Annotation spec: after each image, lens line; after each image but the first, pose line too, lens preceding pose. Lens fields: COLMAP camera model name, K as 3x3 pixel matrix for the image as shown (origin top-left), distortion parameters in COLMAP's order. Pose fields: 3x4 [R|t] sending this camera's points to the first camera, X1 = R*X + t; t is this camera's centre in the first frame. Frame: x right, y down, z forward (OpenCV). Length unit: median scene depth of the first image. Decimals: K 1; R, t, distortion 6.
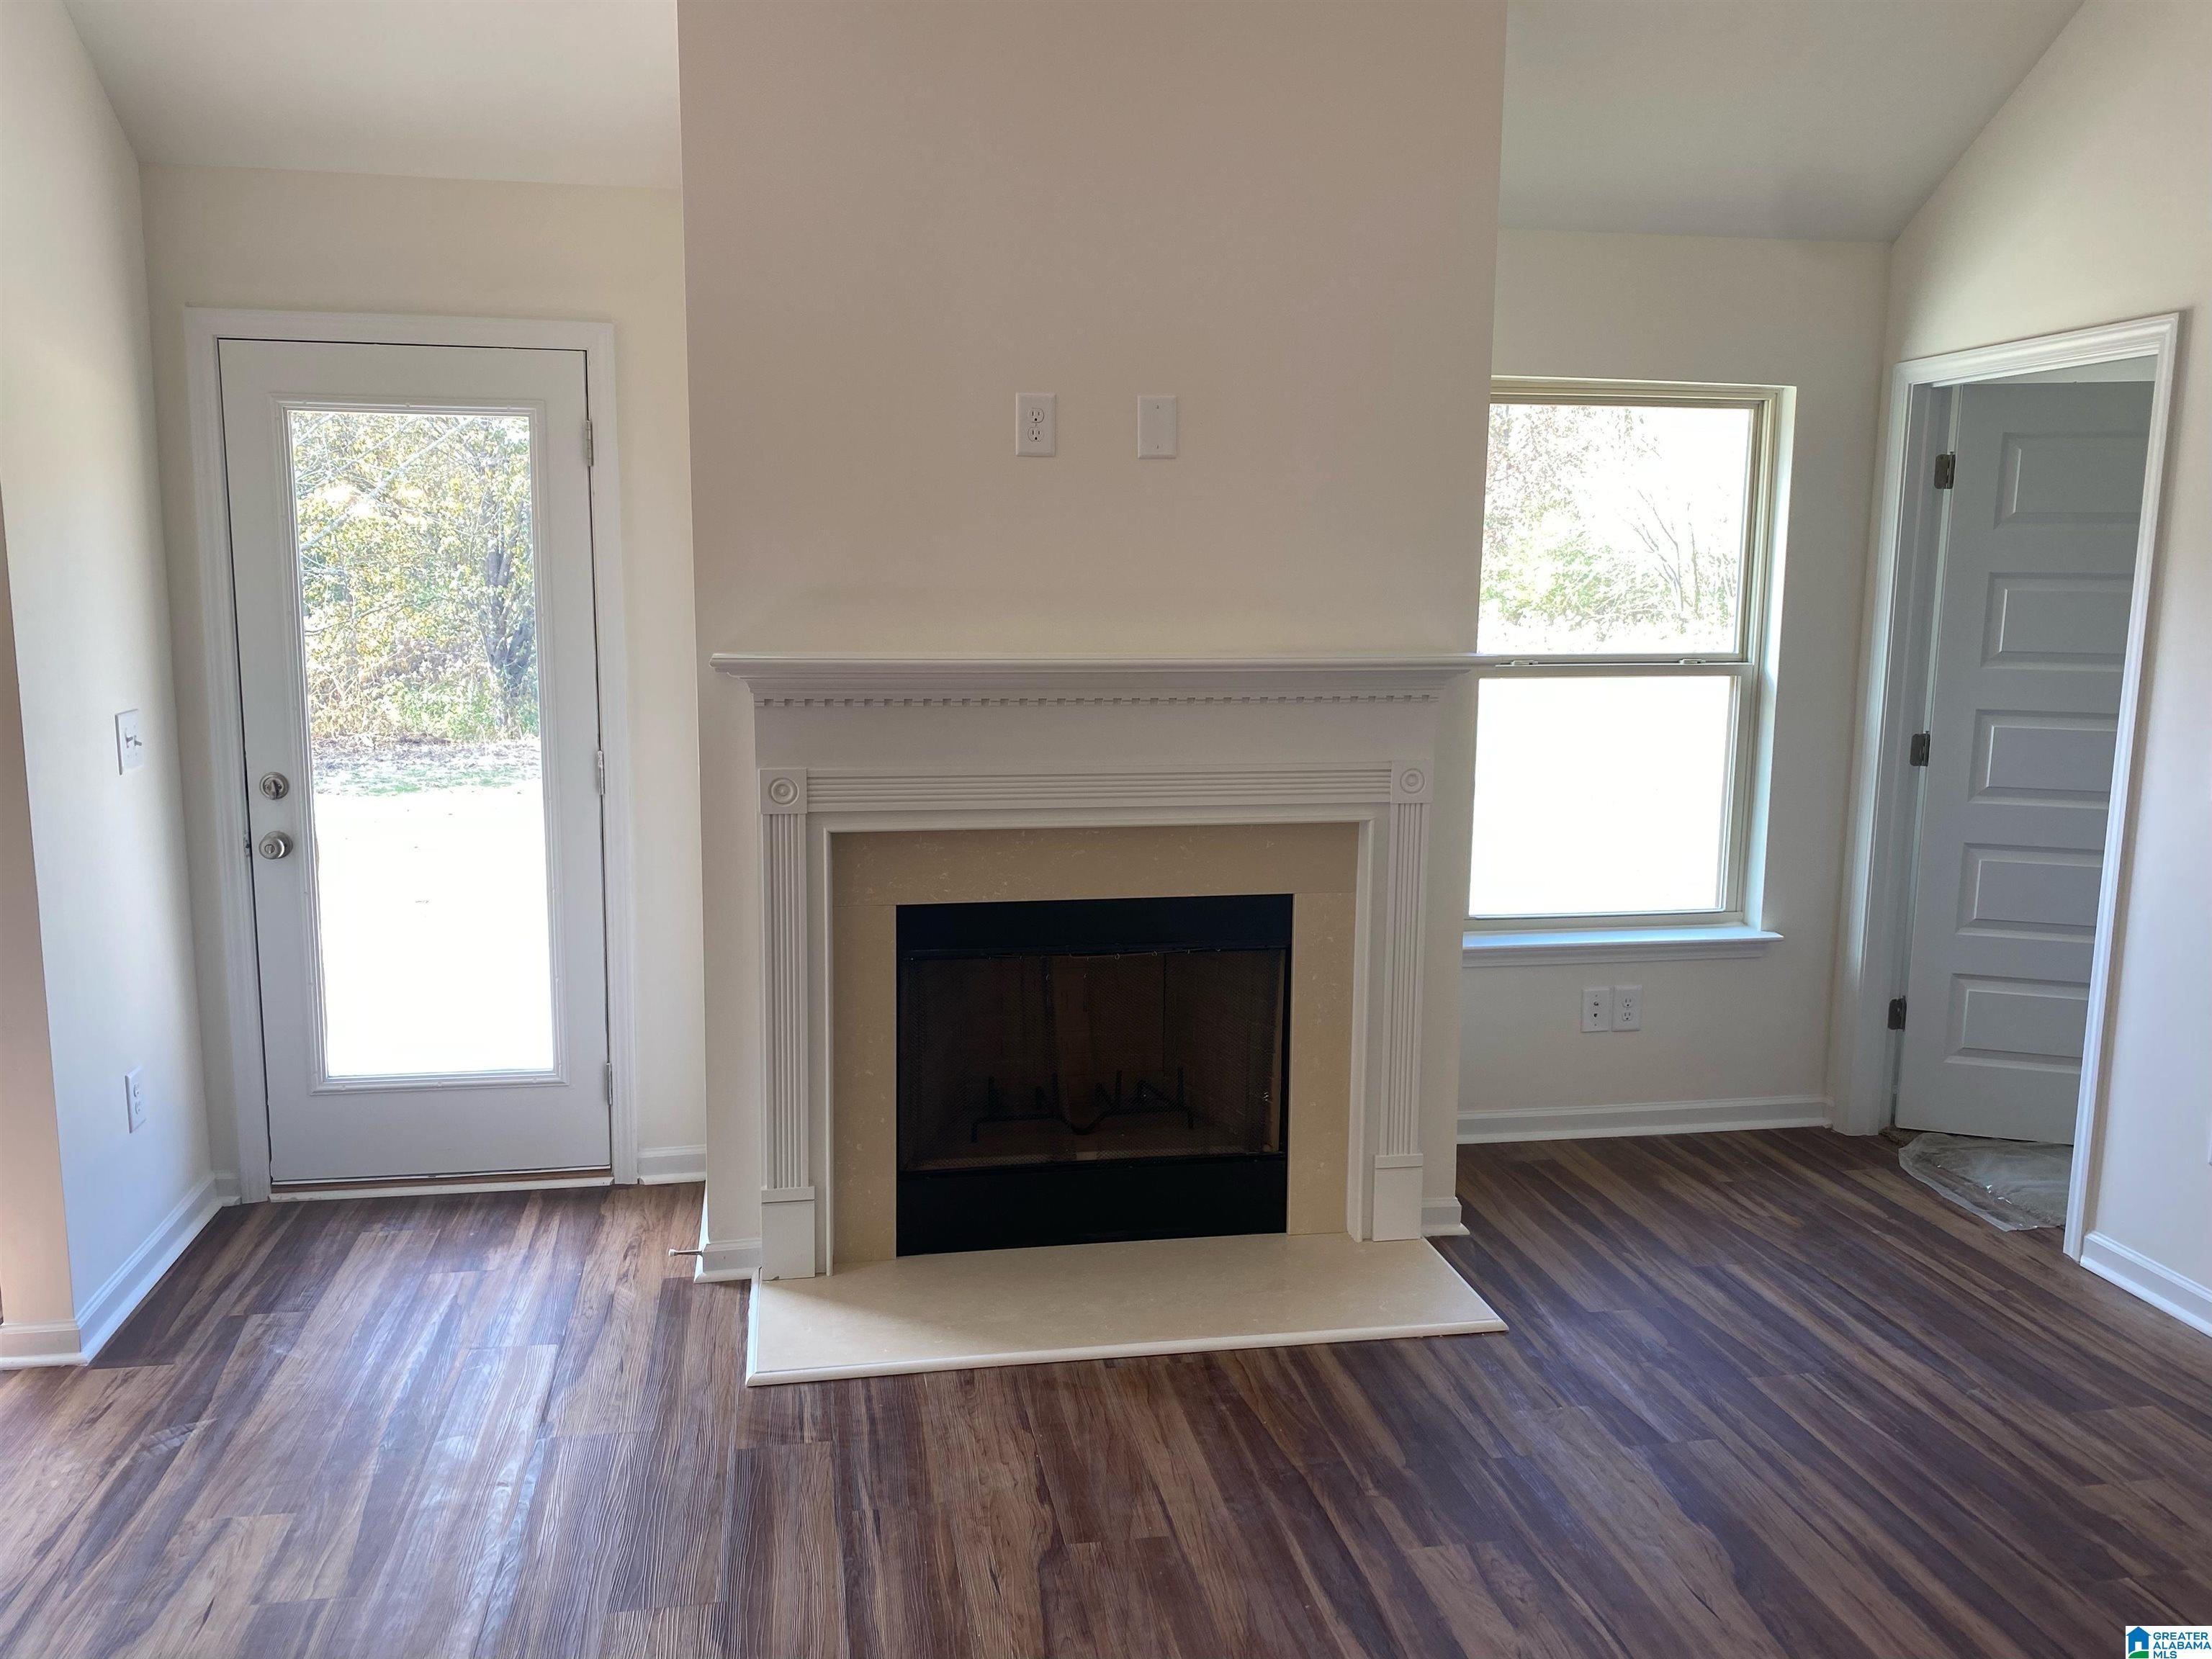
lens RADIAL K [[1681.5, 0, 1084.0], [0, 1681.5, 822.7], [0, 0, 1]] dist [0.065614, -0.111858]
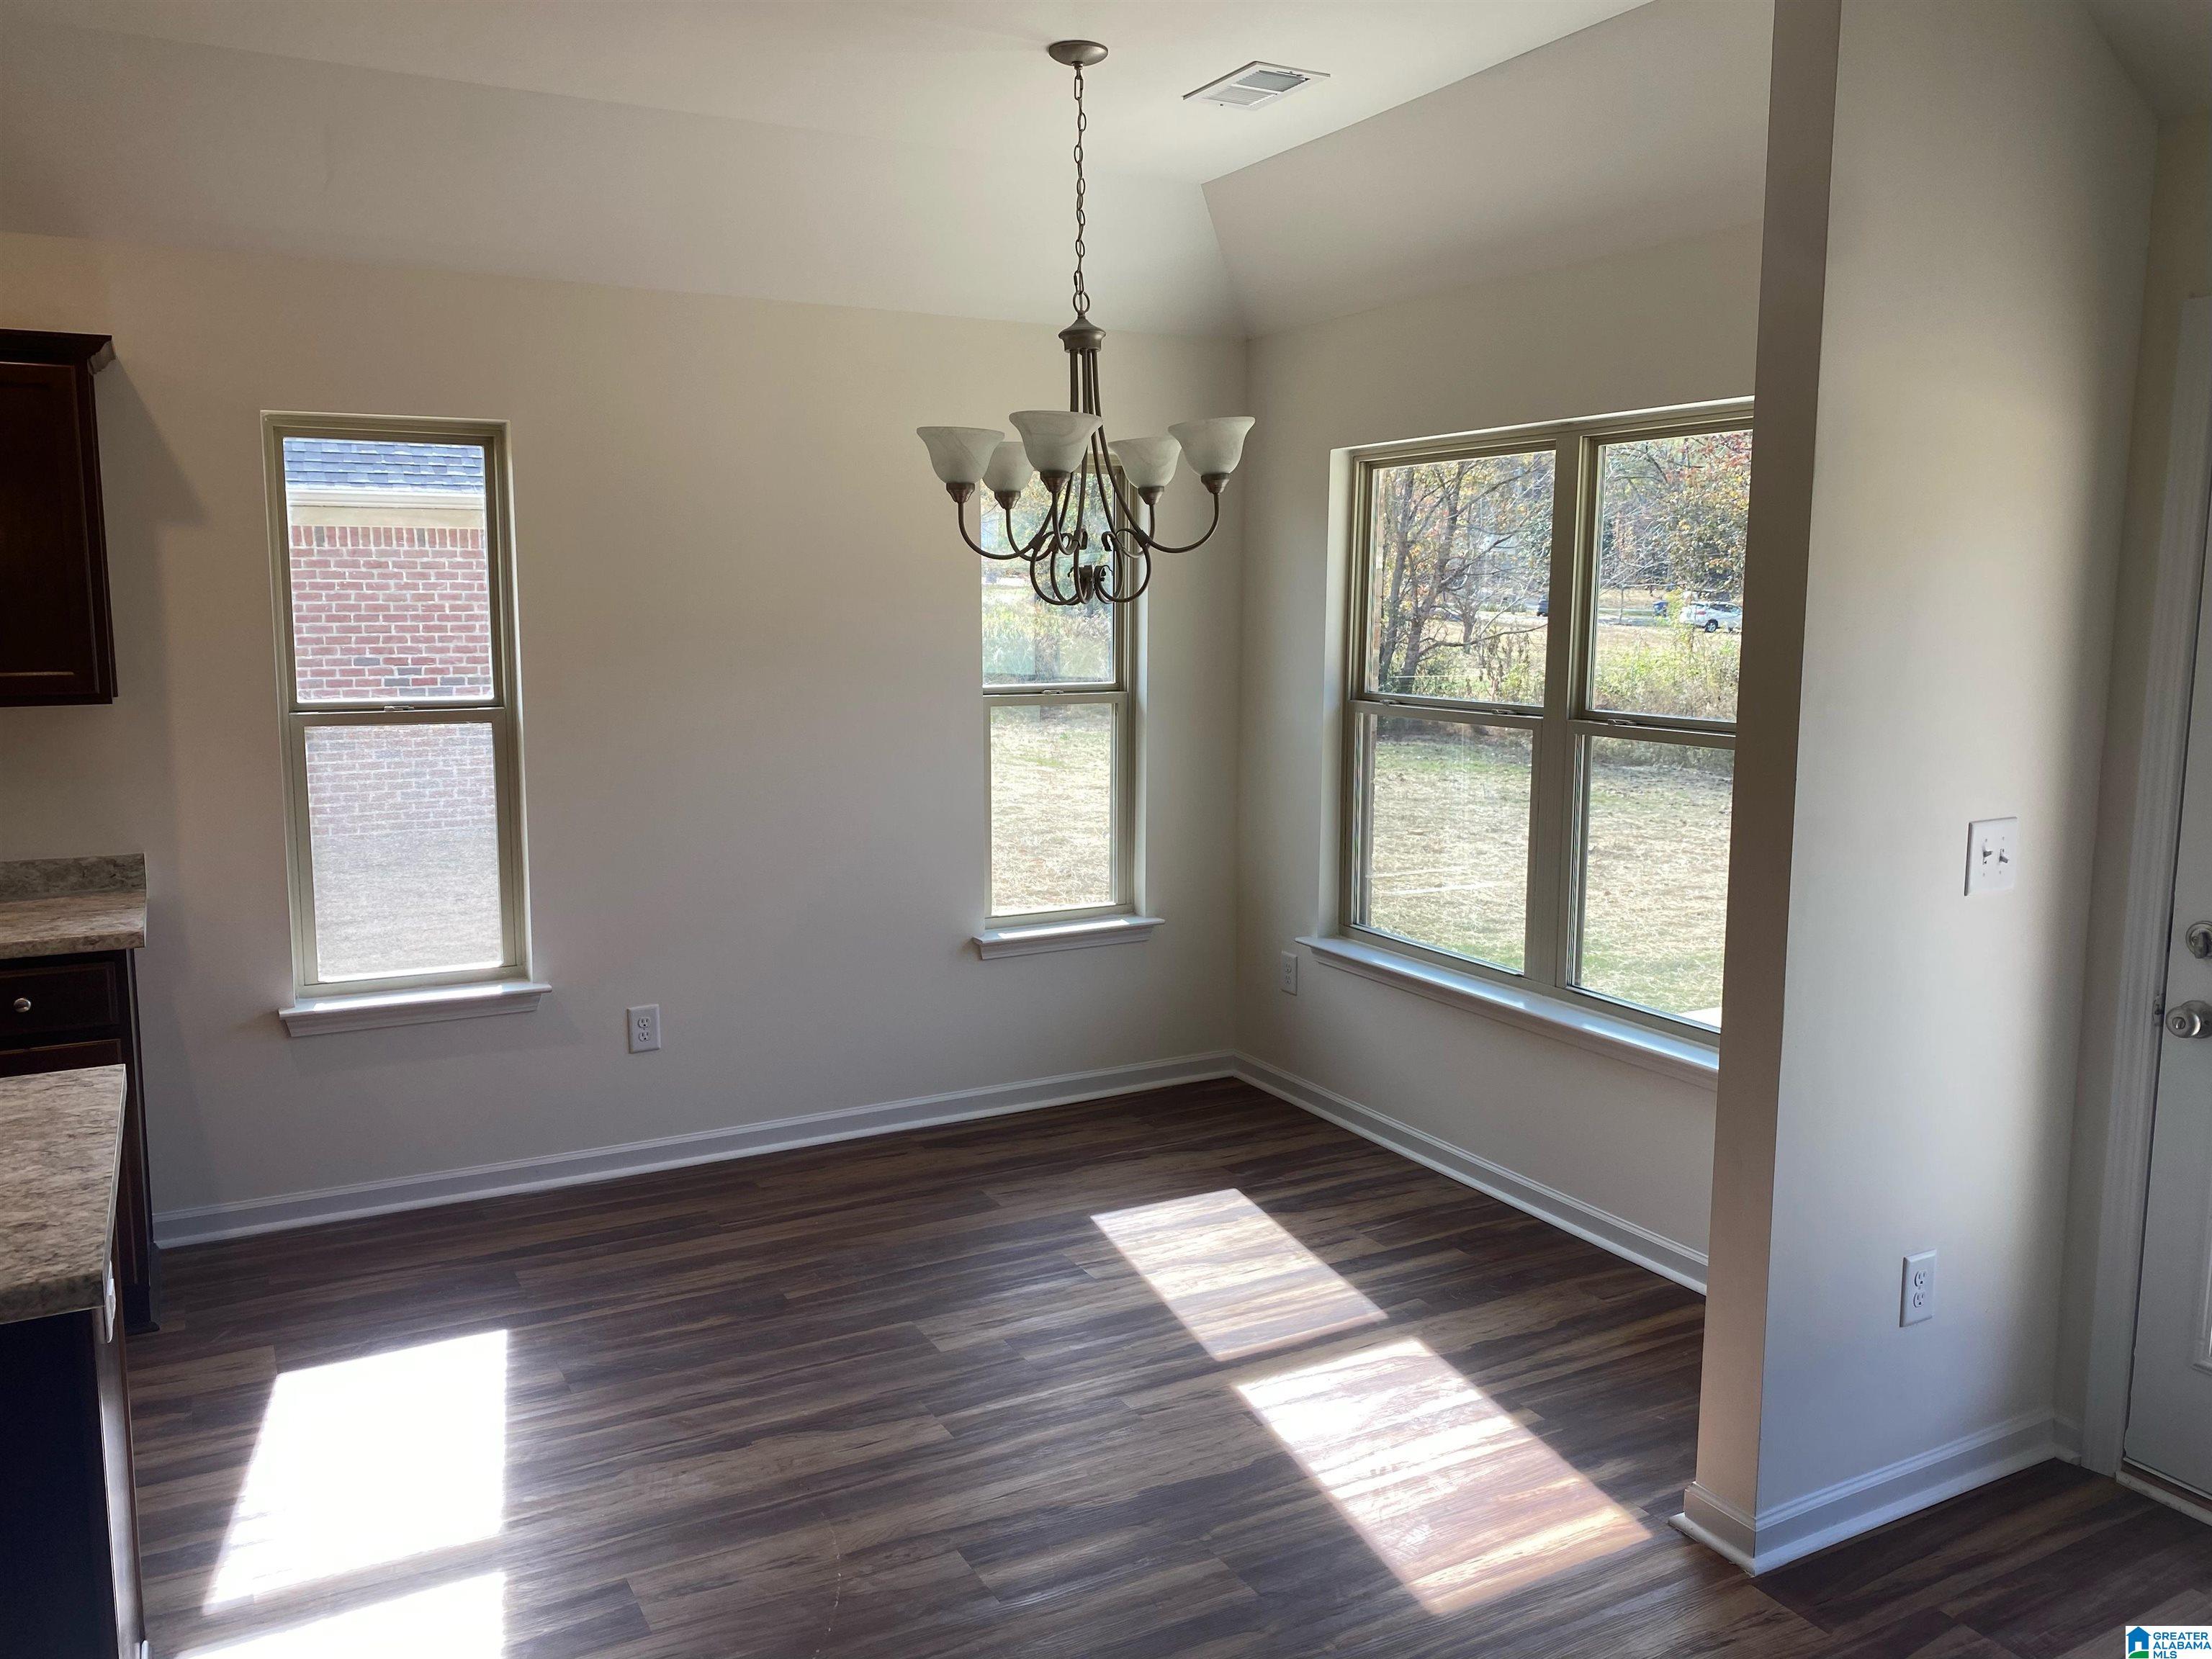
lens RADIAL K [[1666.5, 0, 1106.5], [0, 1666.5, 811.7], [0, 0, 1]] dist [0.066605, -0.081825]
pose [[0.313381, 0.112751, -0.942910, 0.055460], [-0.143950, 0.987092, 0.070191, -0.061184], [0.938654, 0.113736, 0.325566, 0.326773]]
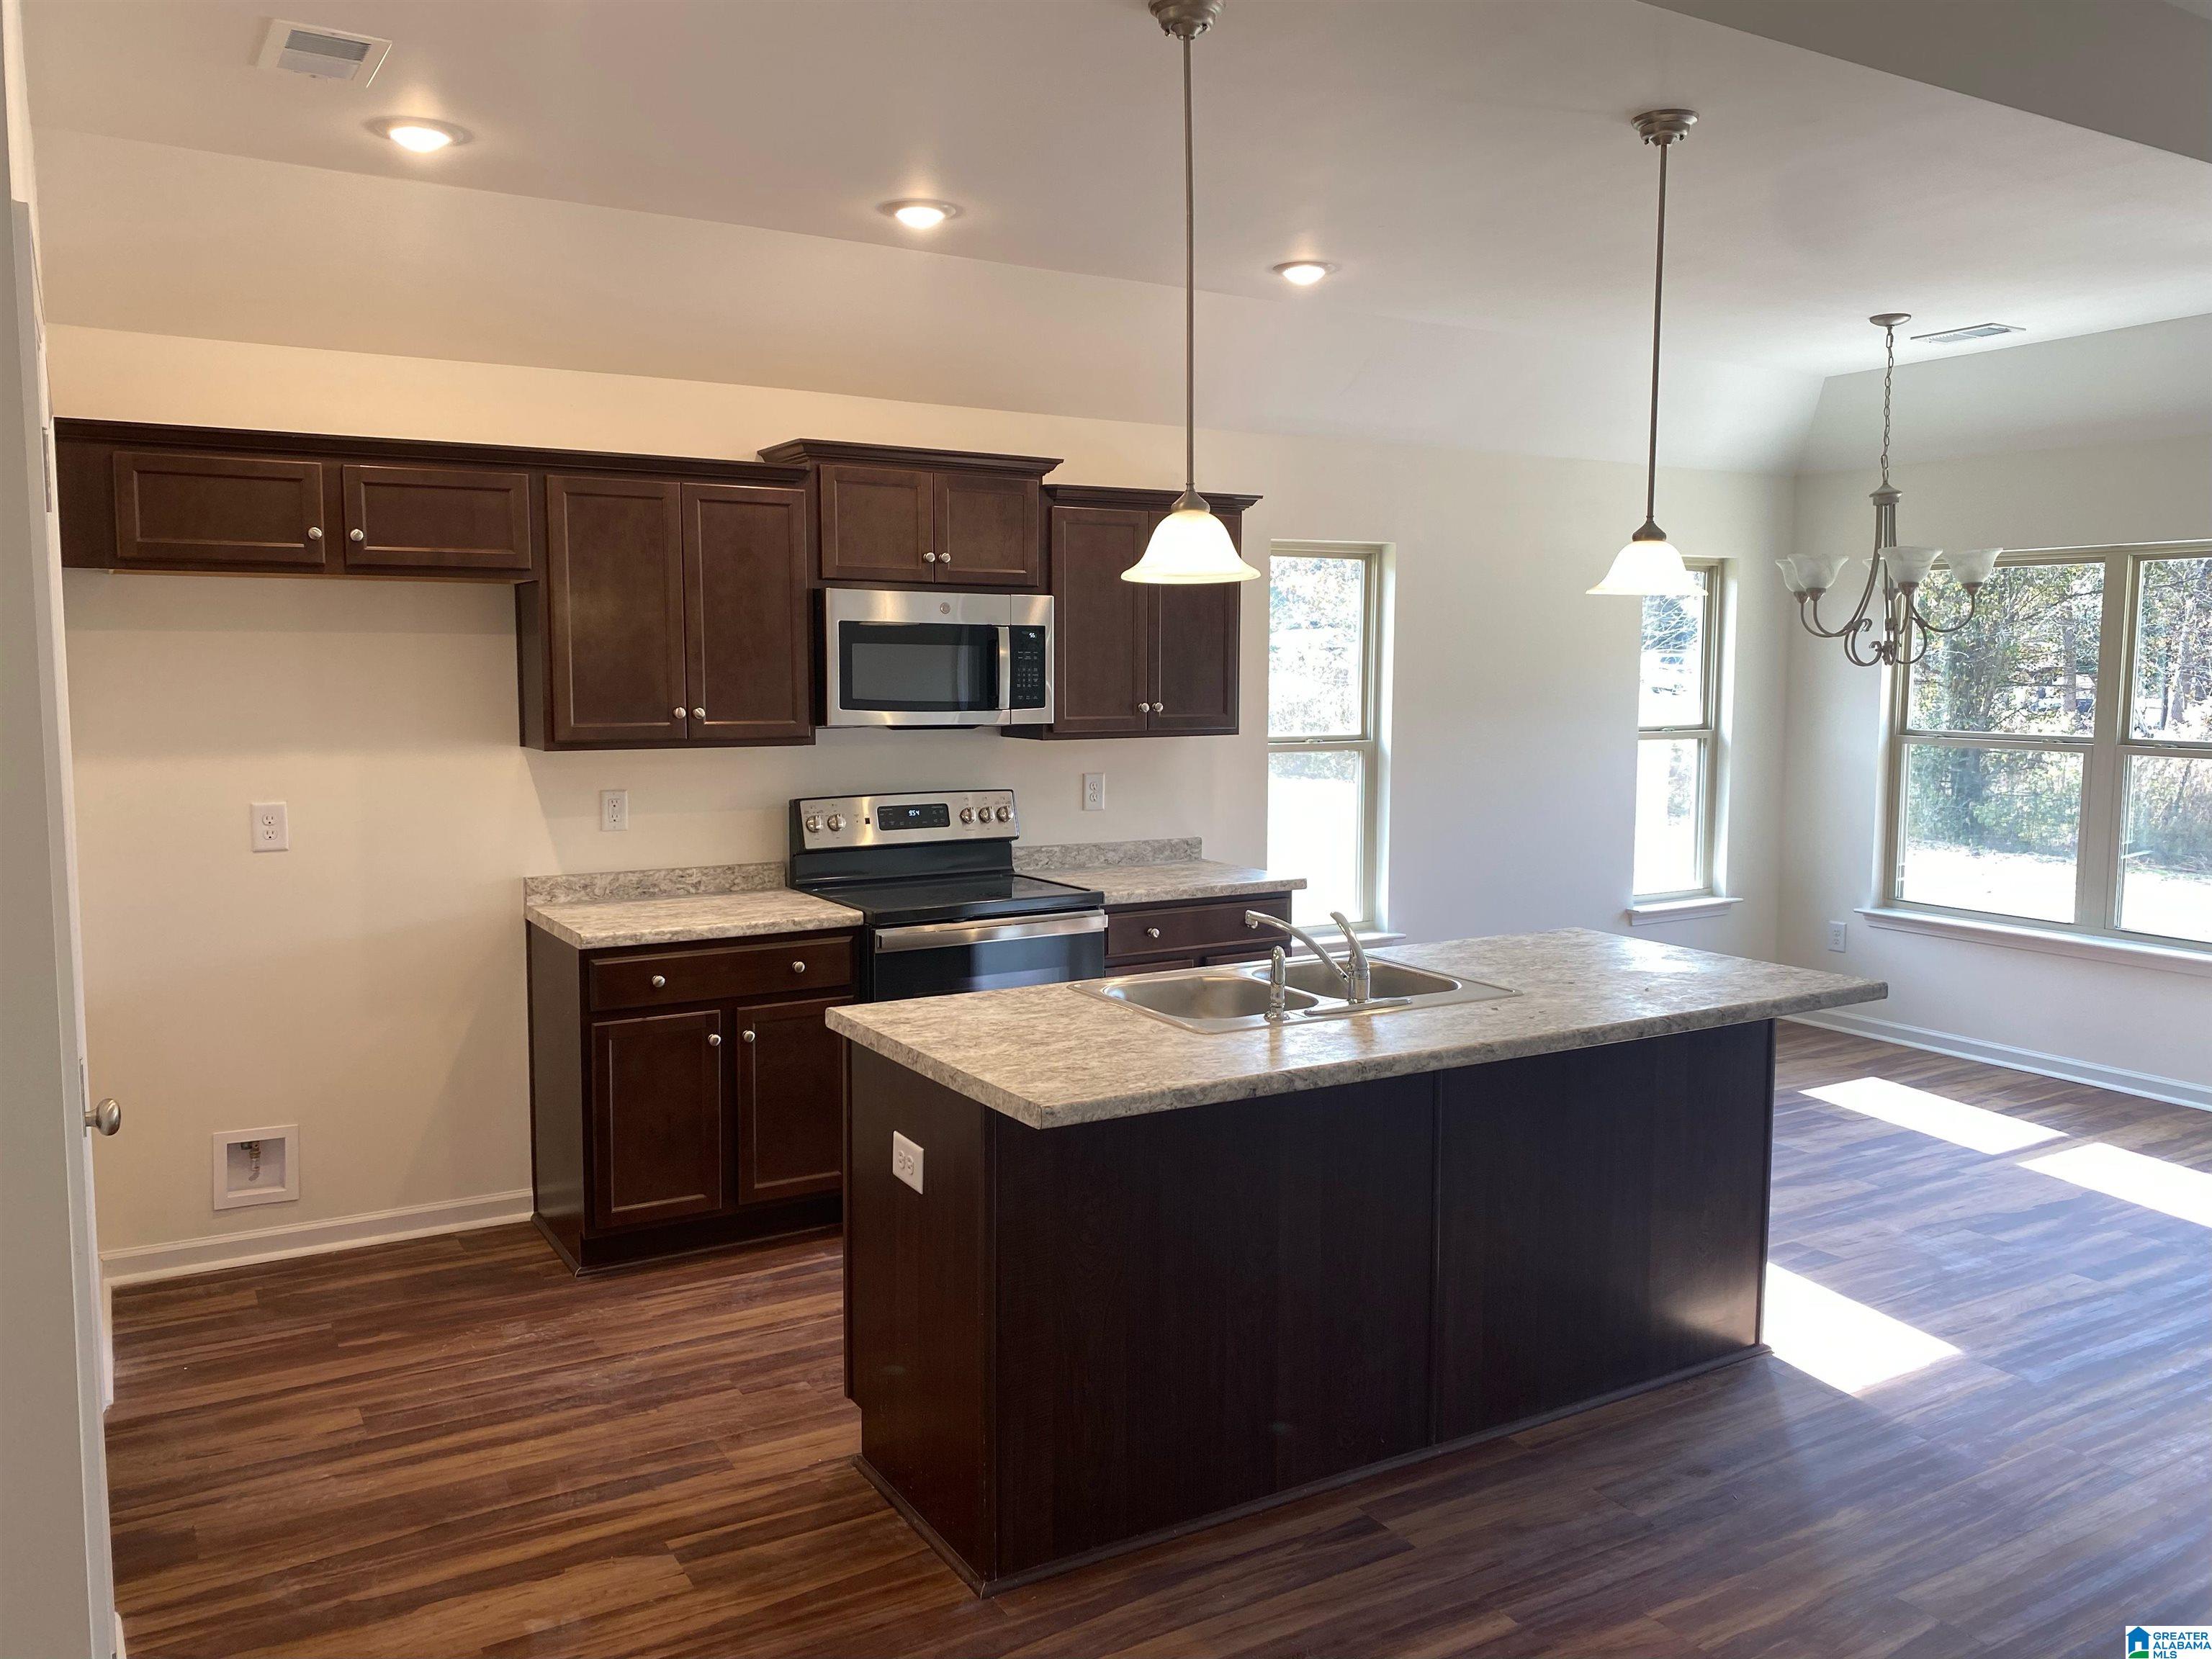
lens RADIAL K [[1681.5, 0, 1084.0], [0, 1681.5, 822.7], [0, 0, 1]] dist [0.065614, -0.111858]
pose [[0.354707, 0.081292, -0.931437, 0.287777], [-0.141699, 0.989380, 0.032388, 0.076626], [0.924178, 0.120496, 0.362459, -0.555758]]
